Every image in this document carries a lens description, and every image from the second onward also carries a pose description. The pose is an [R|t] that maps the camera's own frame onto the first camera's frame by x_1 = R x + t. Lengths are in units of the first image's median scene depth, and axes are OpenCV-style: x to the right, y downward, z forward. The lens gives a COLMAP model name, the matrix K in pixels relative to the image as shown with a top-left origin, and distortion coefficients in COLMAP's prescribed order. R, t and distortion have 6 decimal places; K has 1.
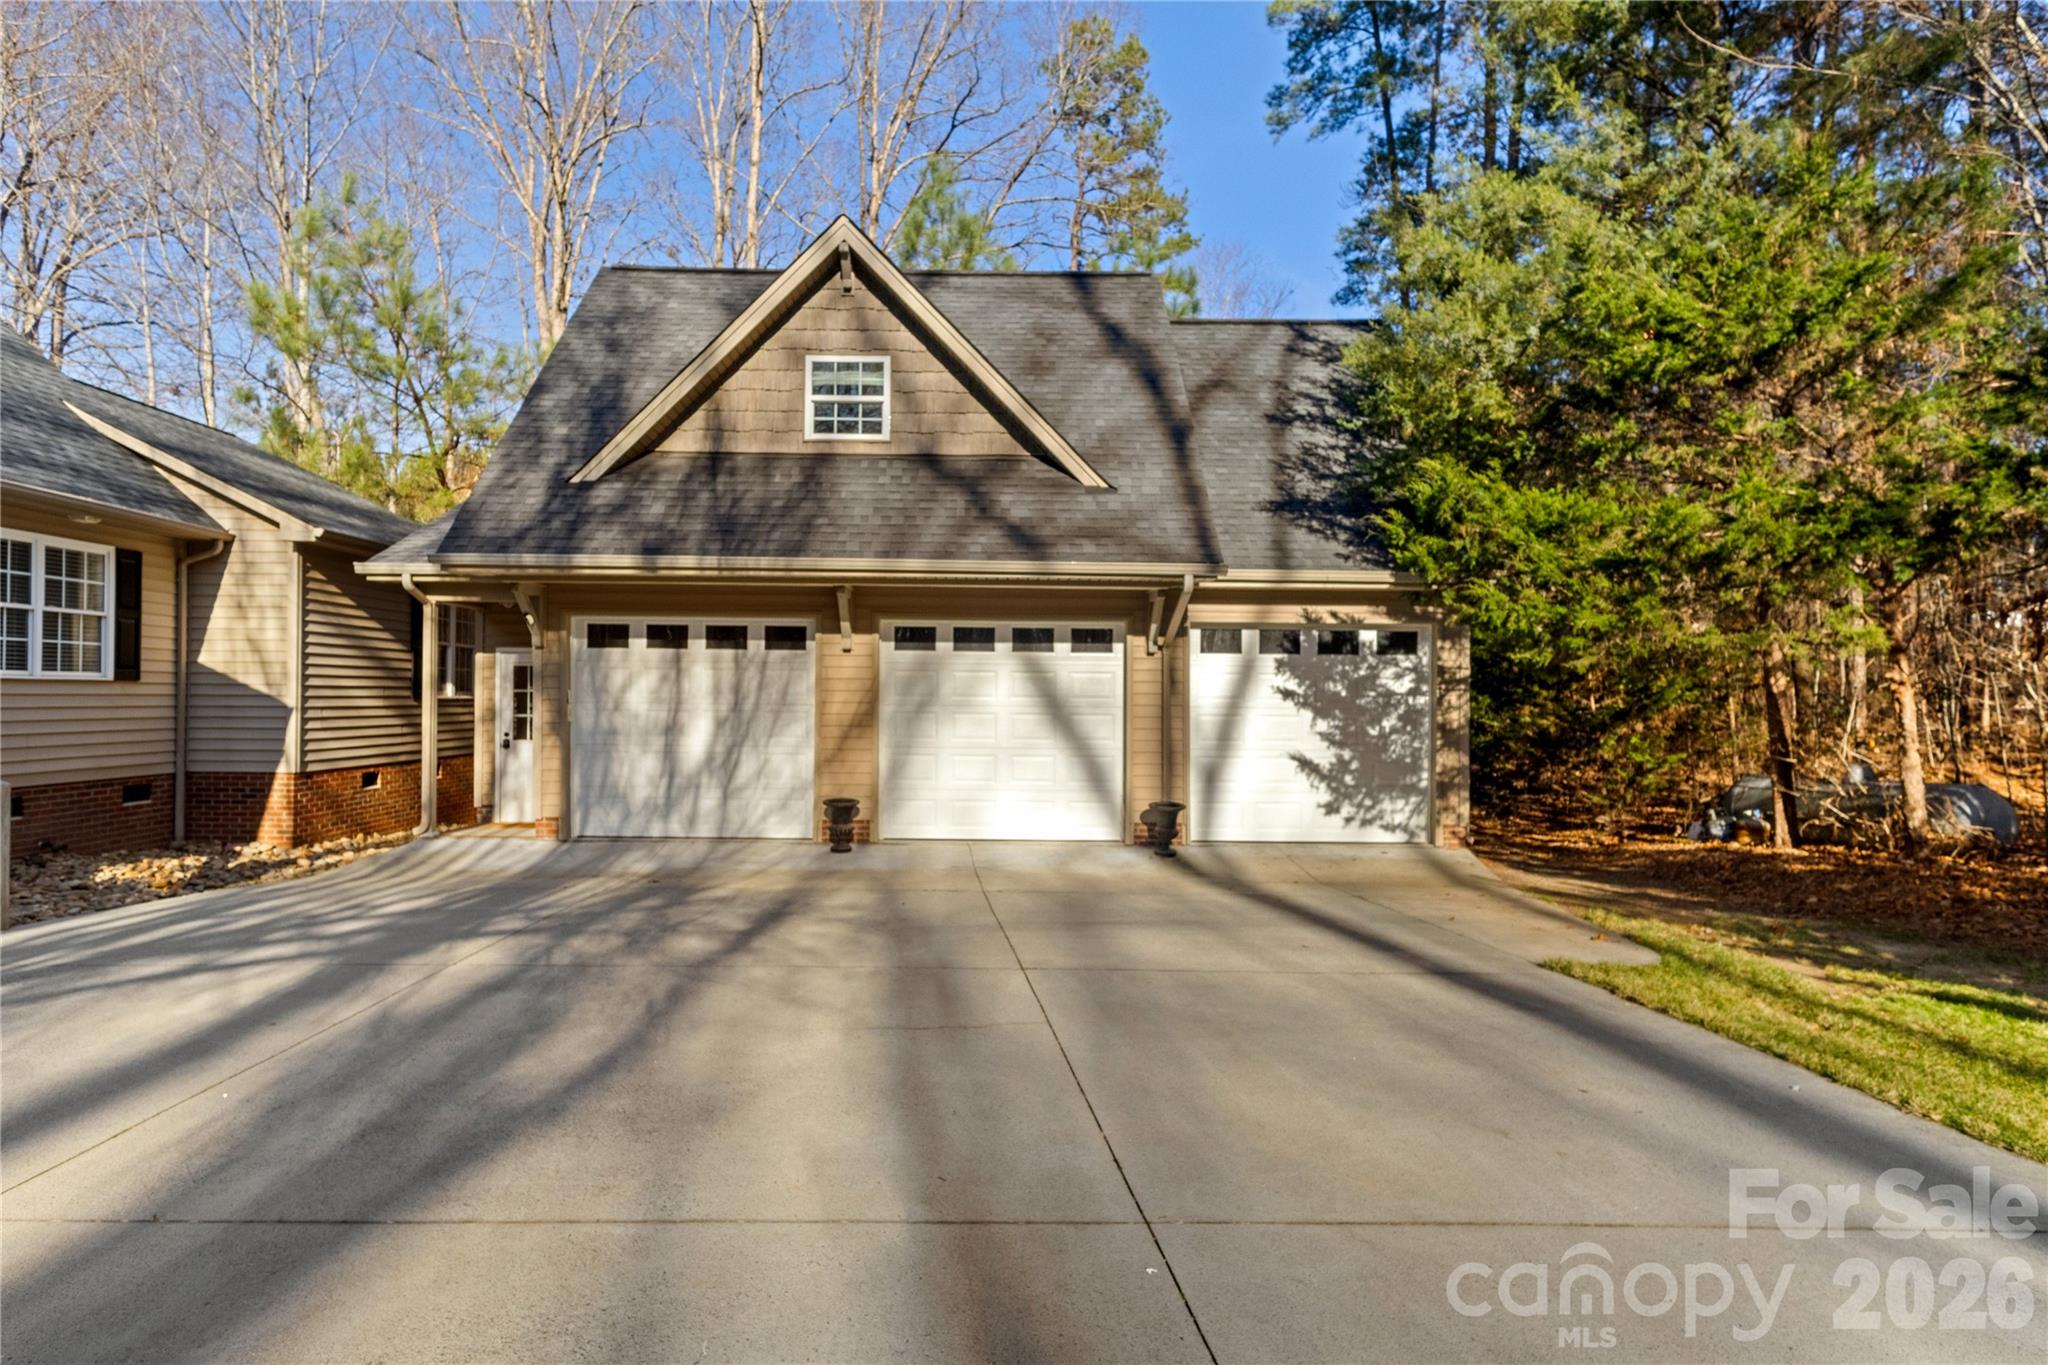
lens RADIAL K [[1131.6, 0, 1018.5], [0, 1131.6, 691.9], [0, 0, 1]] dist [-0.001134, 0.000987]
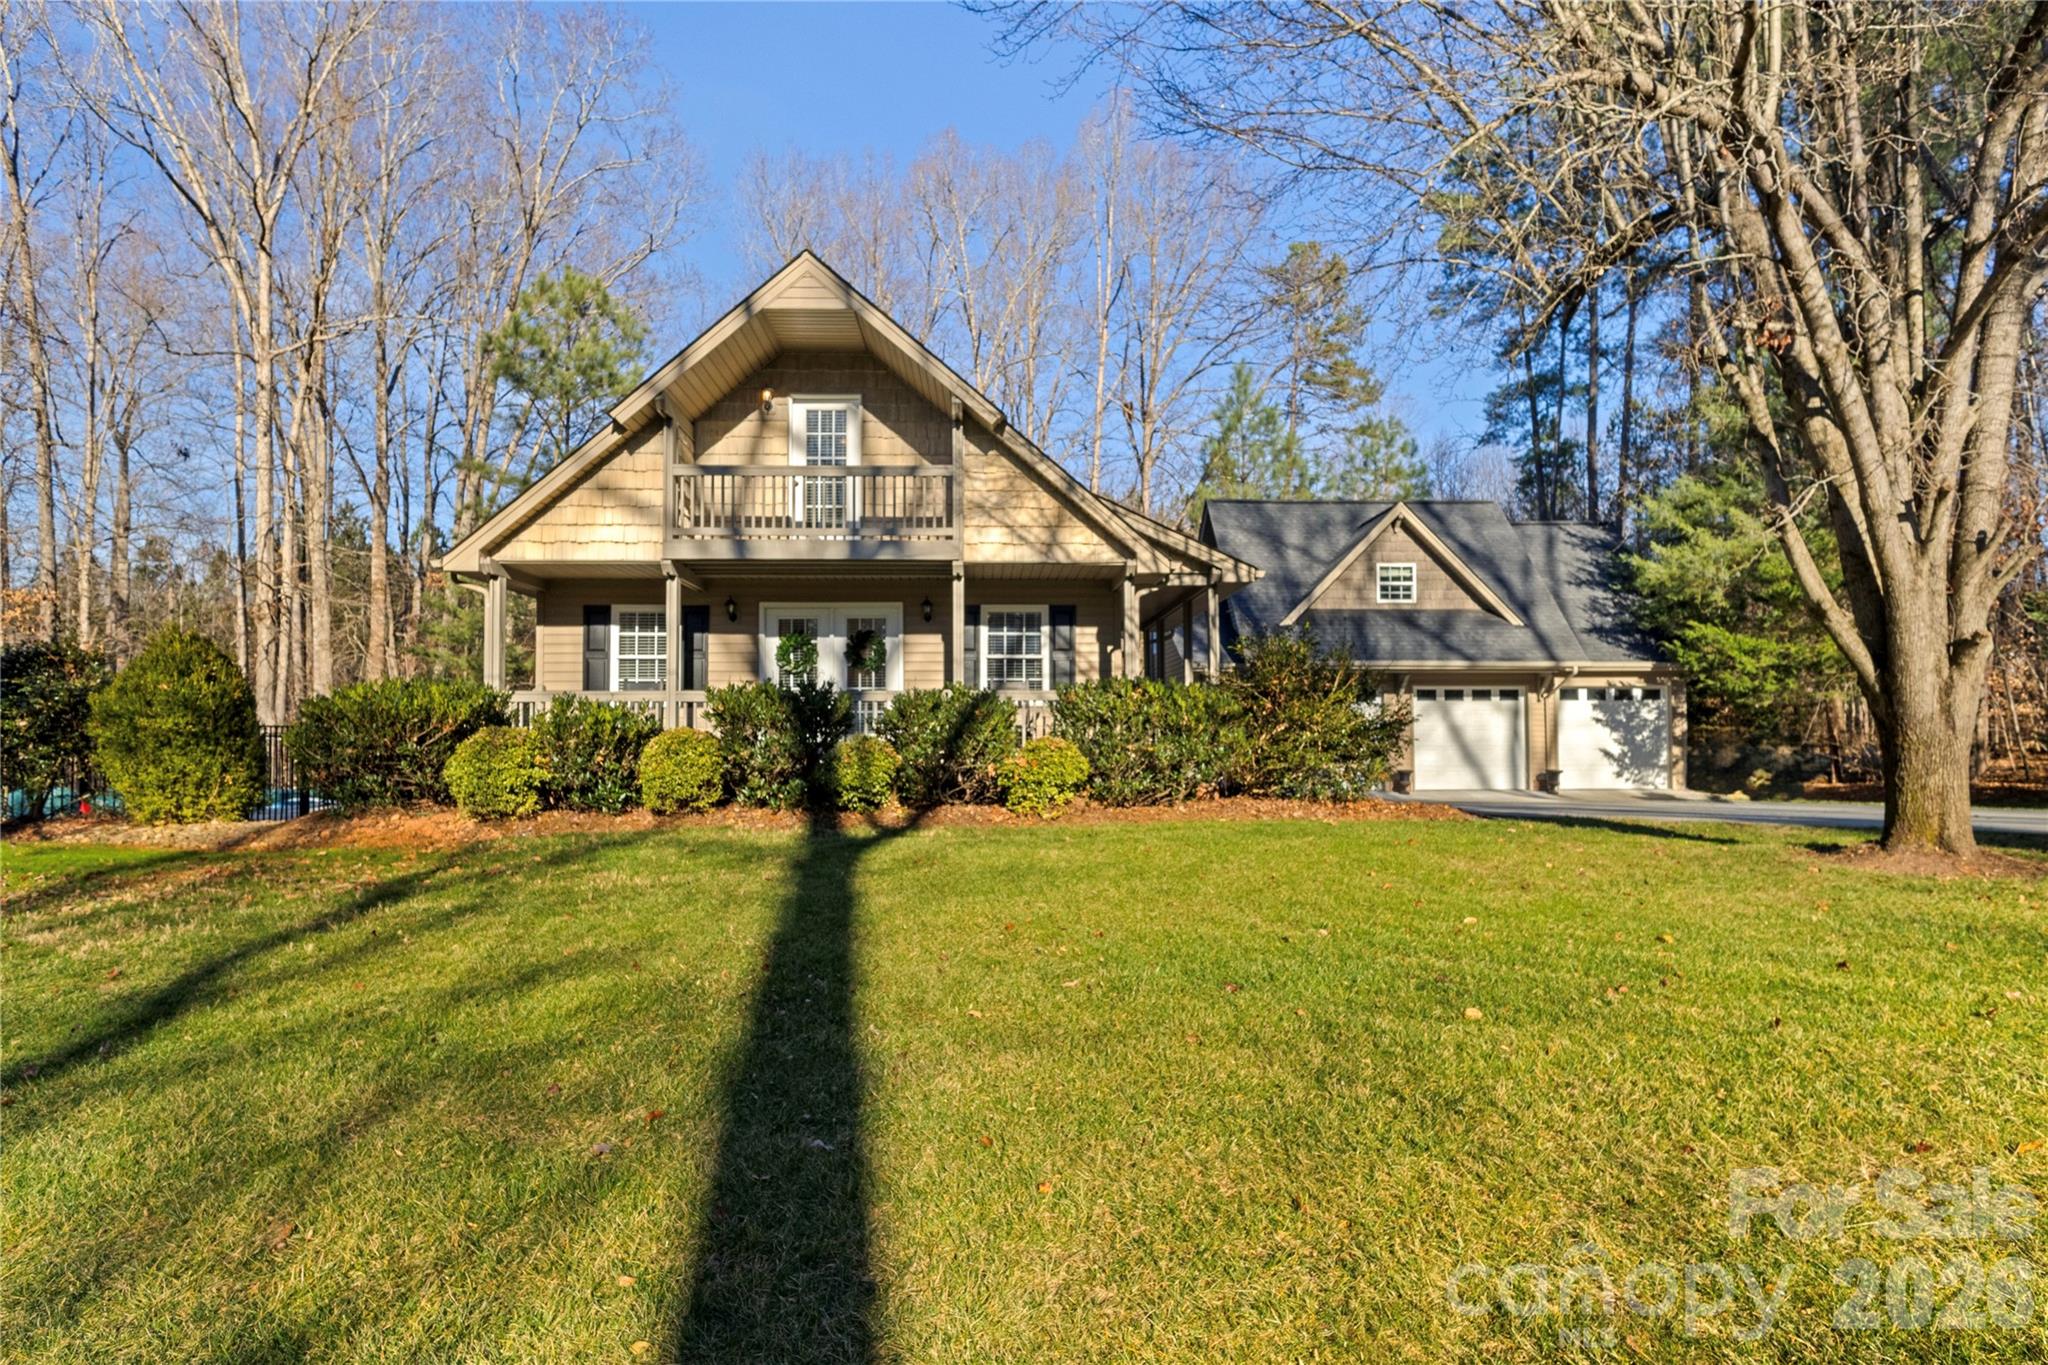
lens RADIAL K [[1131.6, 0, 1064.1], [0, 1131.6, 736.9], [0, 0, 1]] dist [-0.001134, 0.000987]
pose [[0.999821, -0.008331, 0.016976, -0.799184], [0.008549, 0.999882, -0.012778, 0.051623], [-0.016868, 0.012921, 0.999774, -1.098083]]
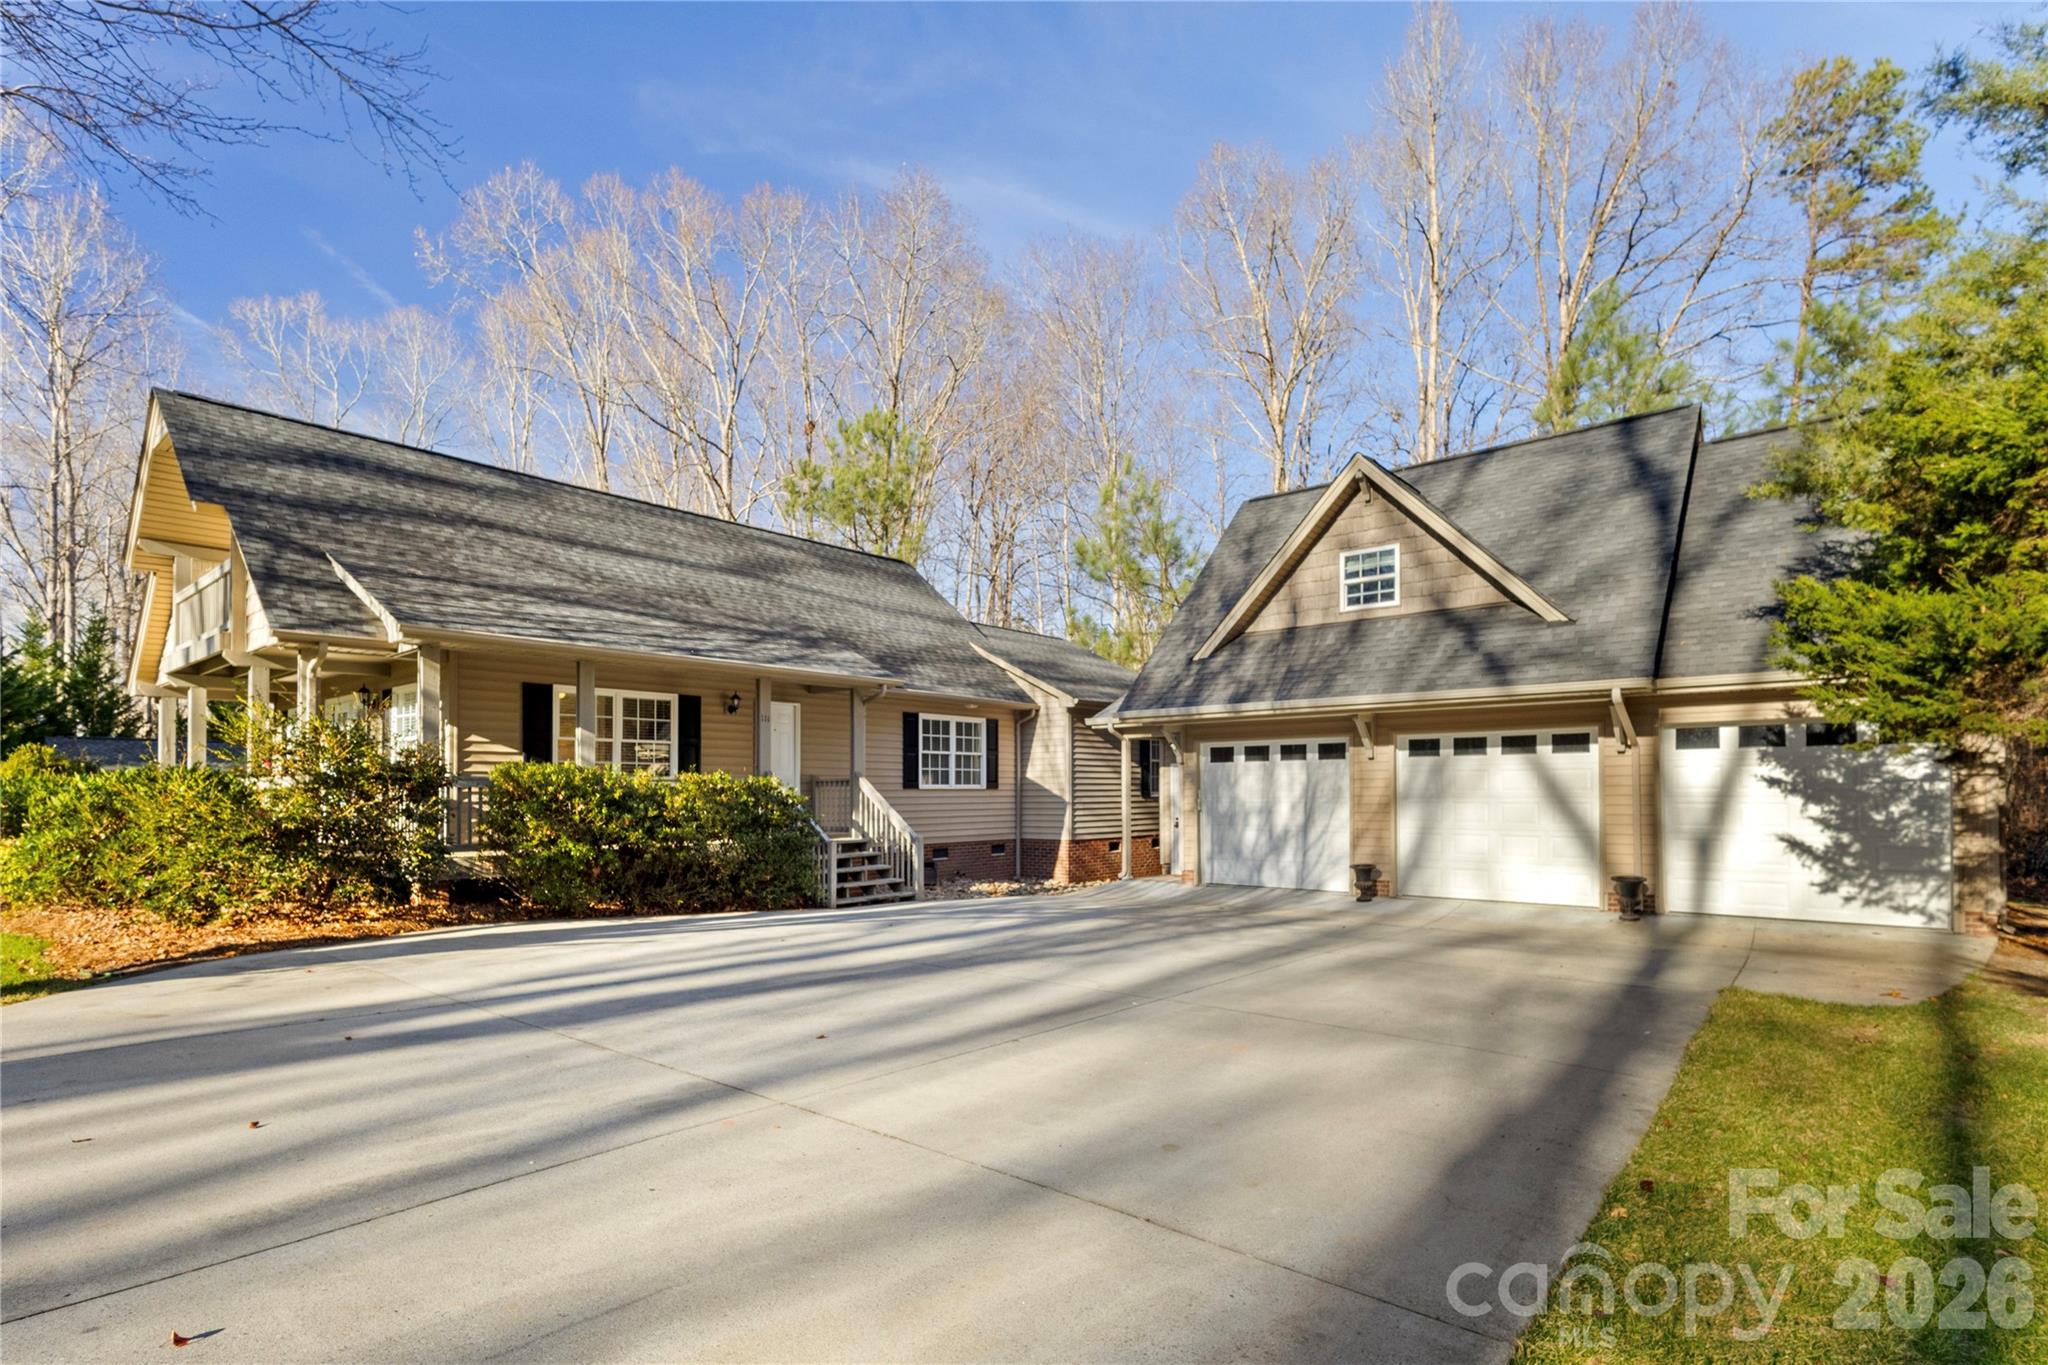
lens RADIAL K [[989.2, 0, 1034.8], [0, 989.2, 793.4], [0, 0, 1]] dist [0.001268, 0.000157]
pose [[0.765216, -0.014682, -0.643606, 0.310134], [0.017517, 0.999845, -0.001981, 0.002008], [0.643535, -0.009758, 0.765354, -0.204531]]
